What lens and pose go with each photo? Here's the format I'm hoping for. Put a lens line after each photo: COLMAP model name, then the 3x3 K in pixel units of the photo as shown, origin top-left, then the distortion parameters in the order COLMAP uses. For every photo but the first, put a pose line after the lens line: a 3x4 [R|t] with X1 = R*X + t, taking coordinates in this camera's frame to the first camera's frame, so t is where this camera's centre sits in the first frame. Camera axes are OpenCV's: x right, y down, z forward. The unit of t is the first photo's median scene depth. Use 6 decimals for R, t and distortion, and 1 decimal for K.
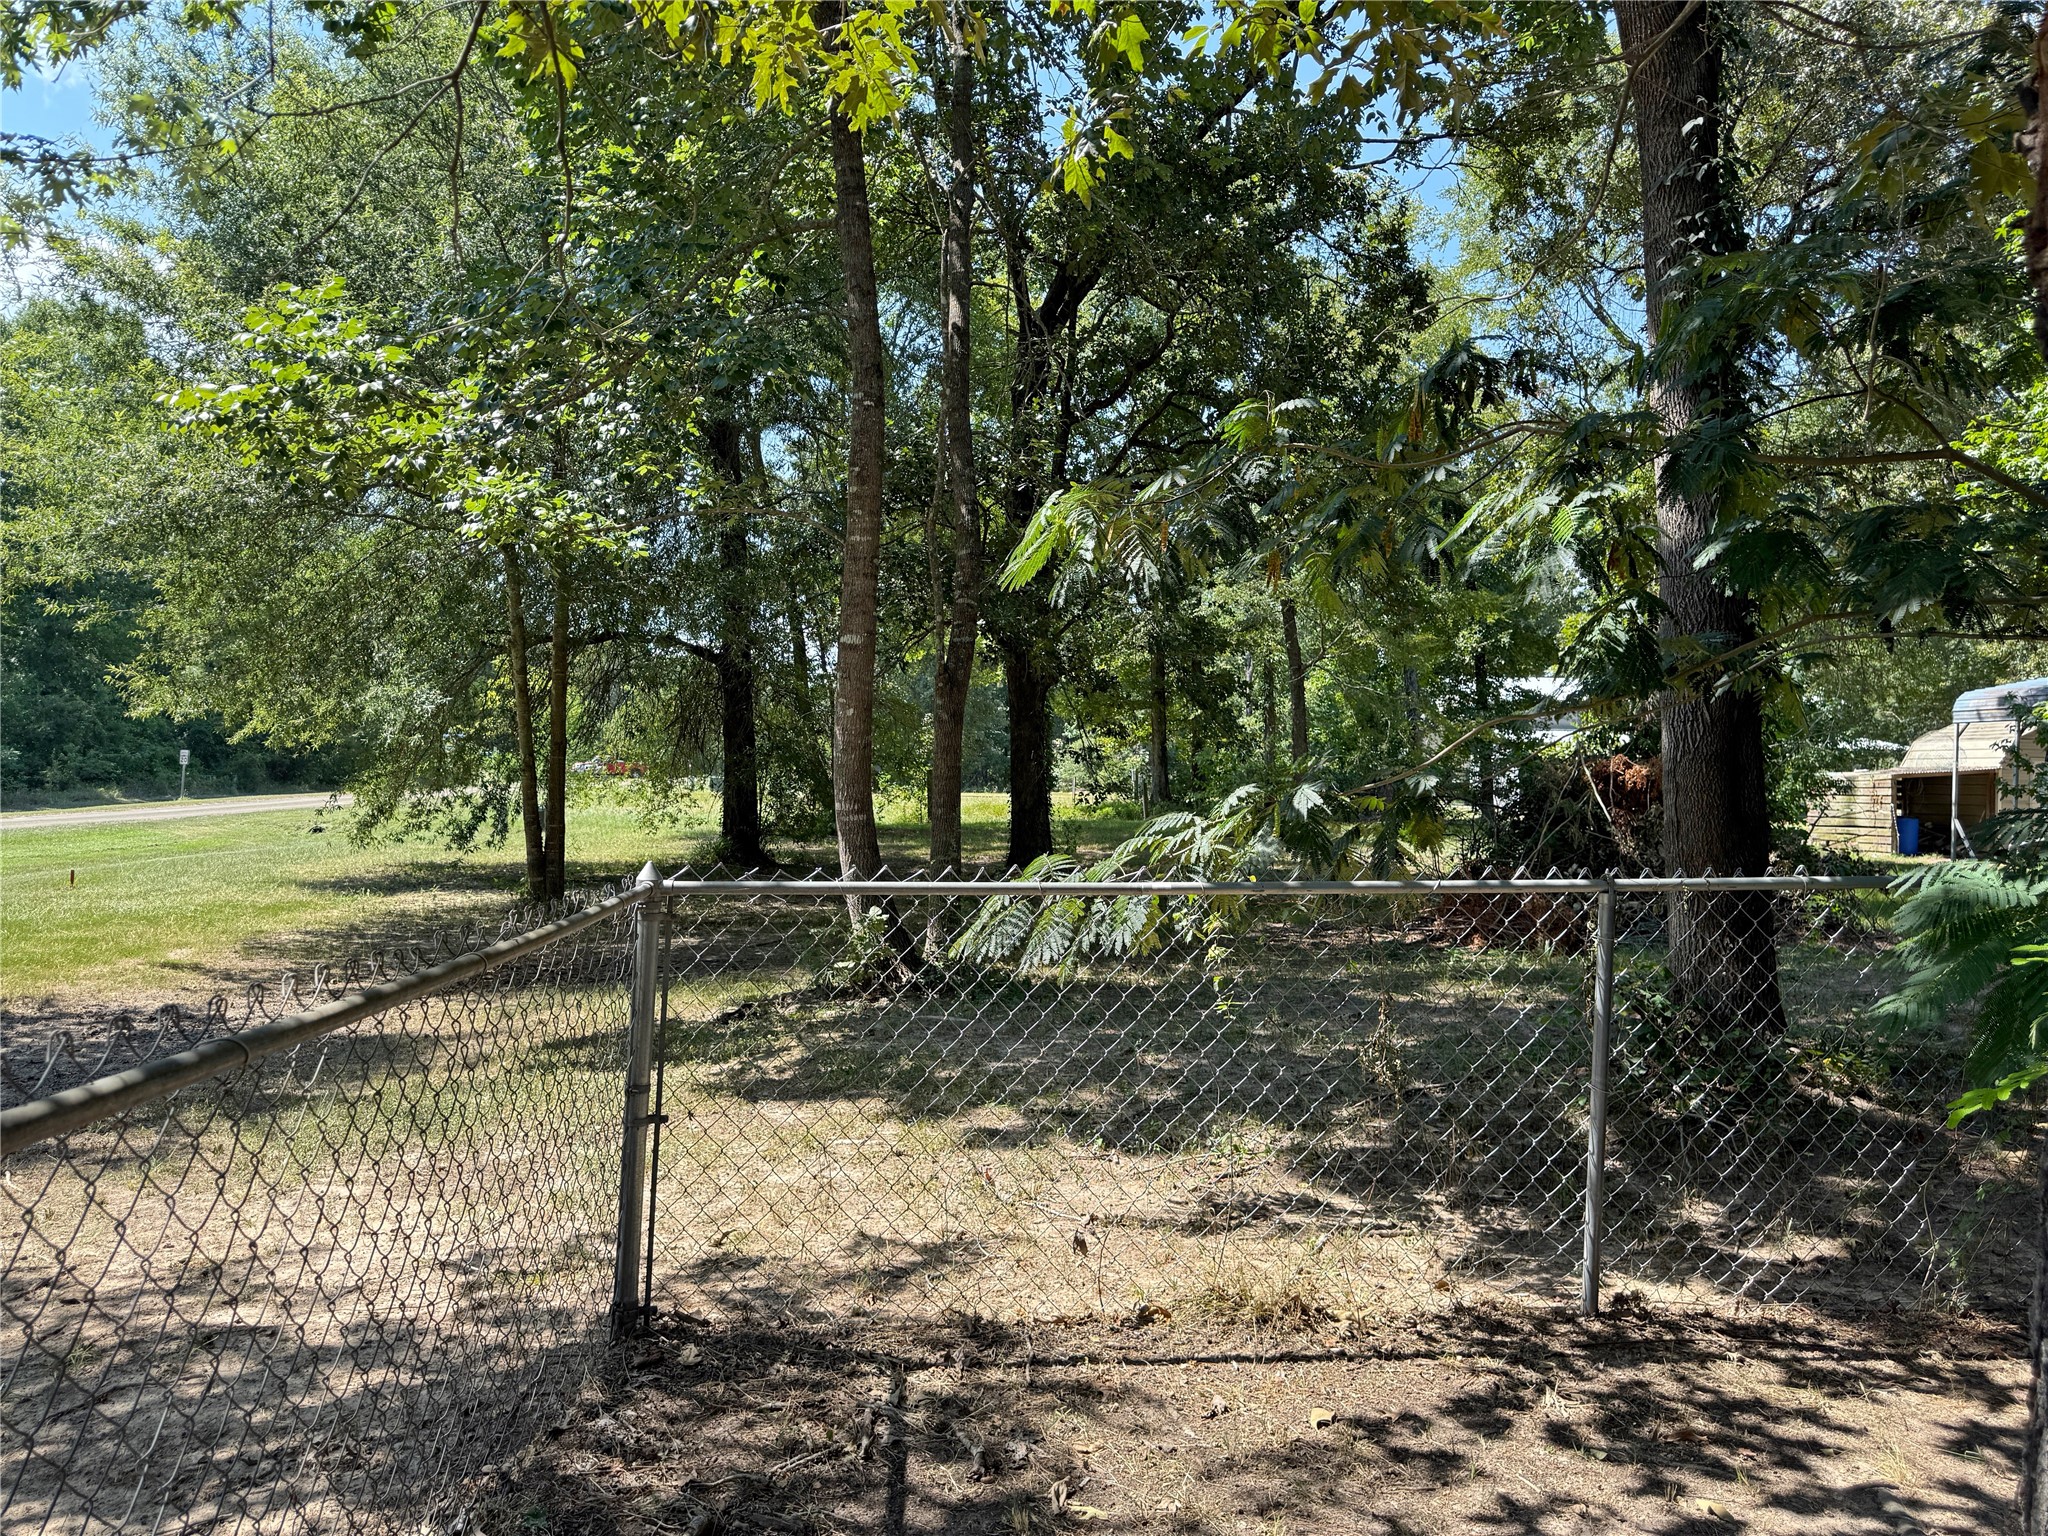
lens RADIAL K [[1414.7, 0, 1026.8], [0, 1414.7, 788.8], [0, 0, 1]] dist [0.056011, -0.070794]
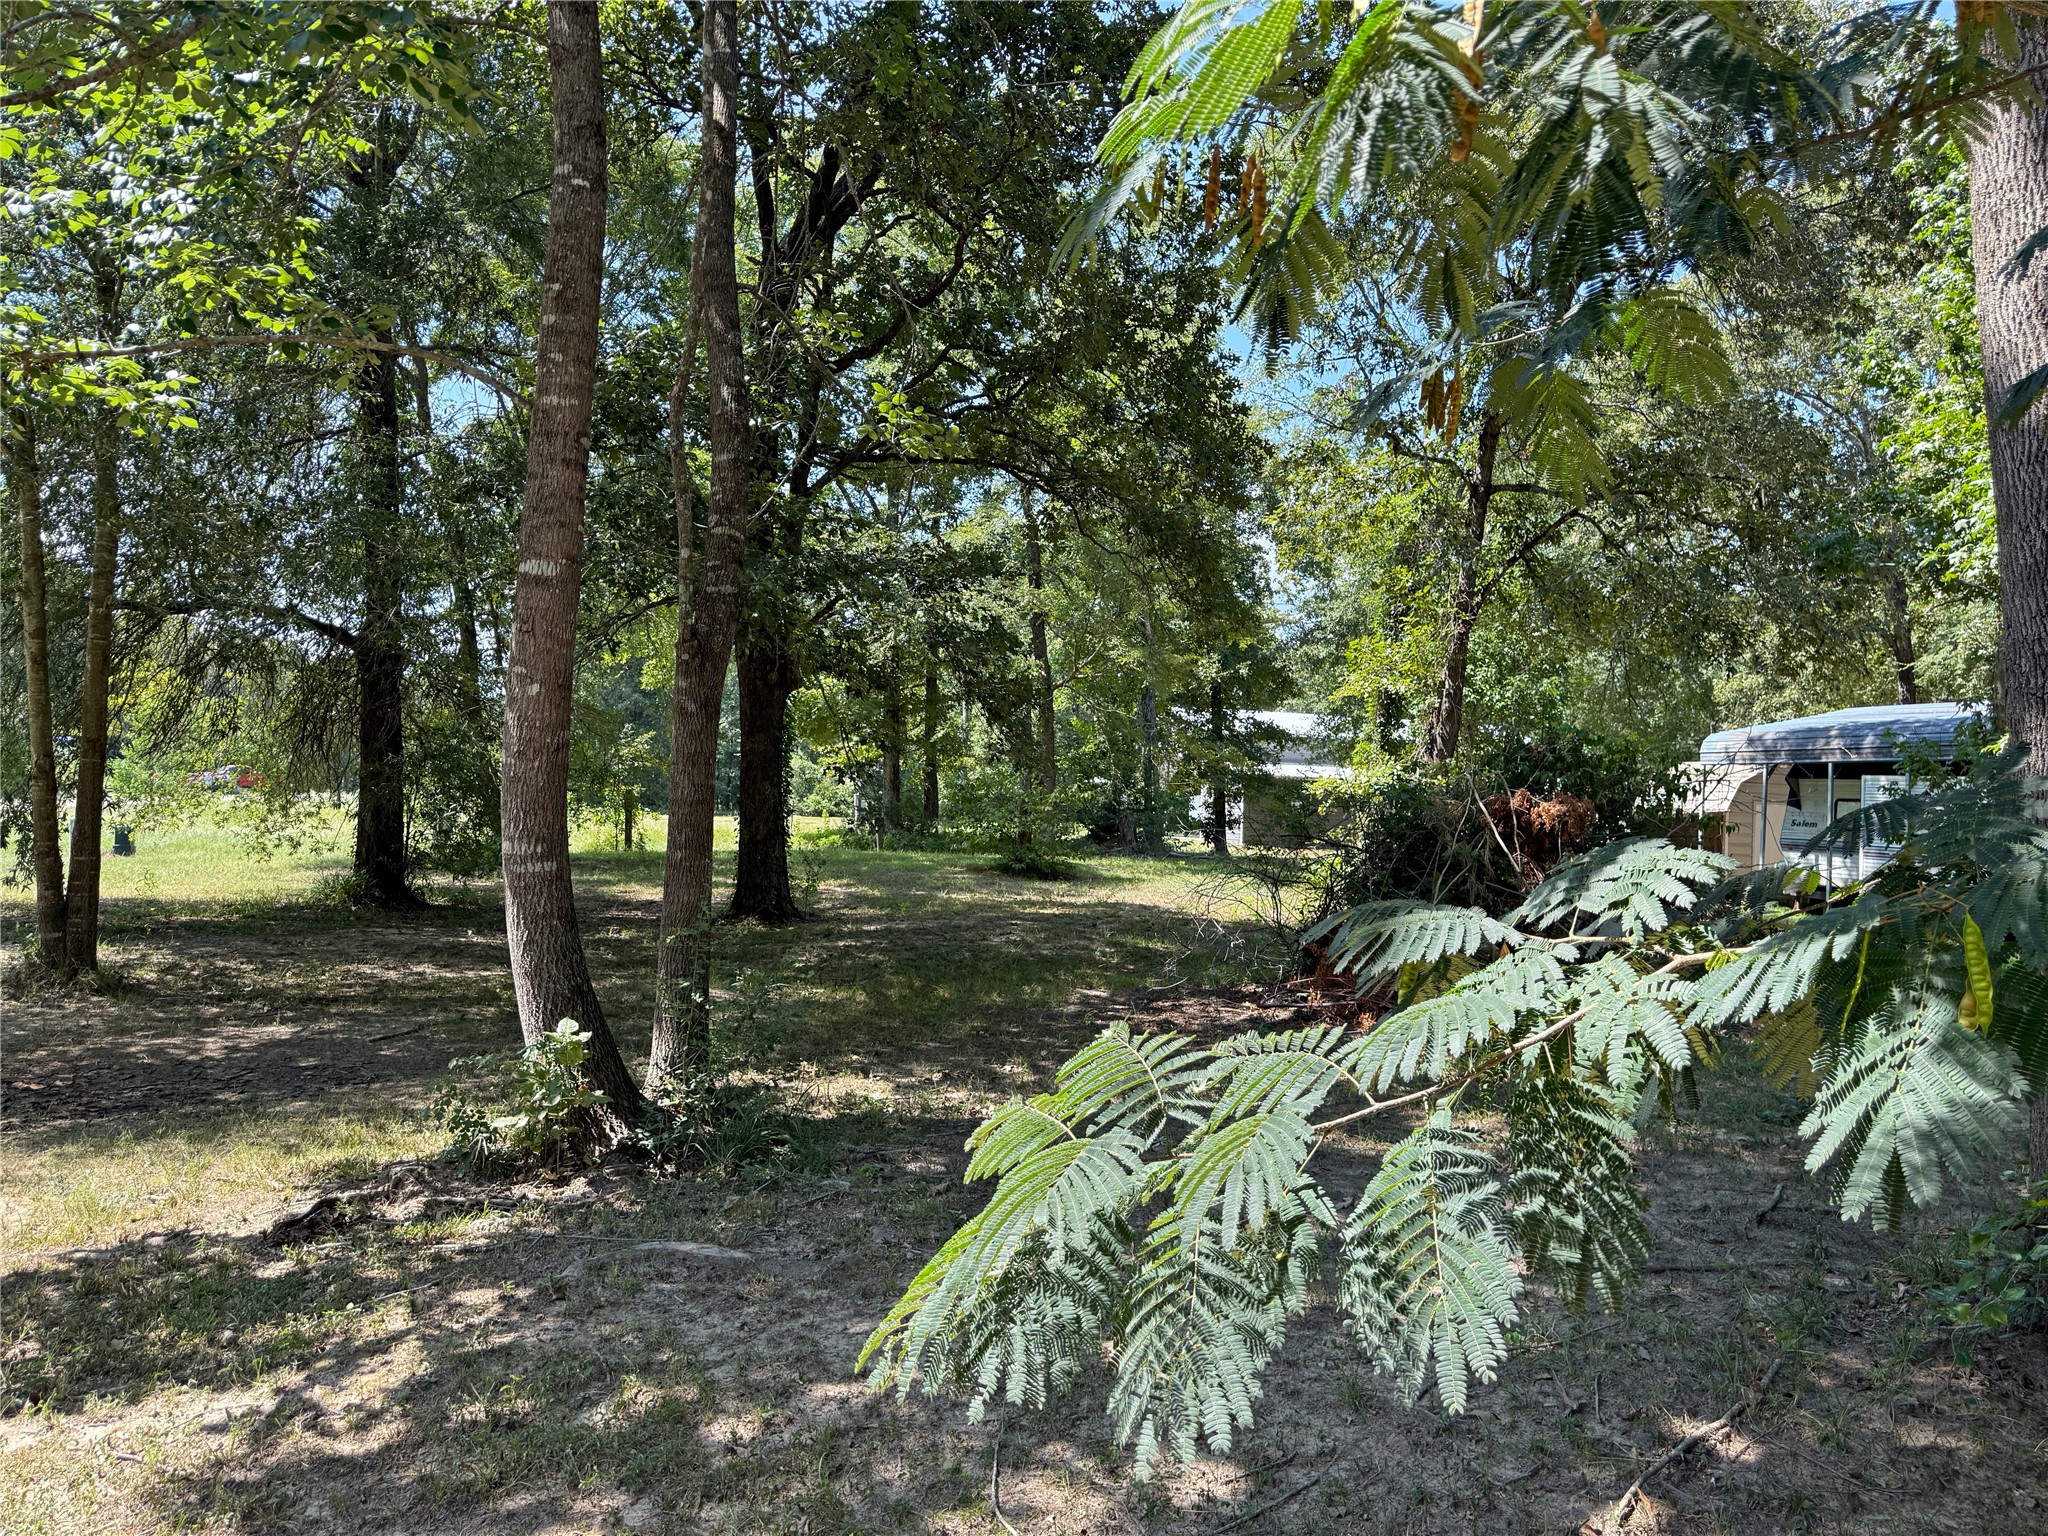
lens RADIAL K [[1414.7, 0, 1032.1], [0, 1414.7, 772.6], [0, 0, 1]] dist [0.056011, -0.070794]
pose [[0.976623, 0.024639, 0.213543, -0.020990], [-0.018364, 0.999341, -0.031319, -0.001713], [-0.214173, 0.026665, 0.976432, 0.165858]]
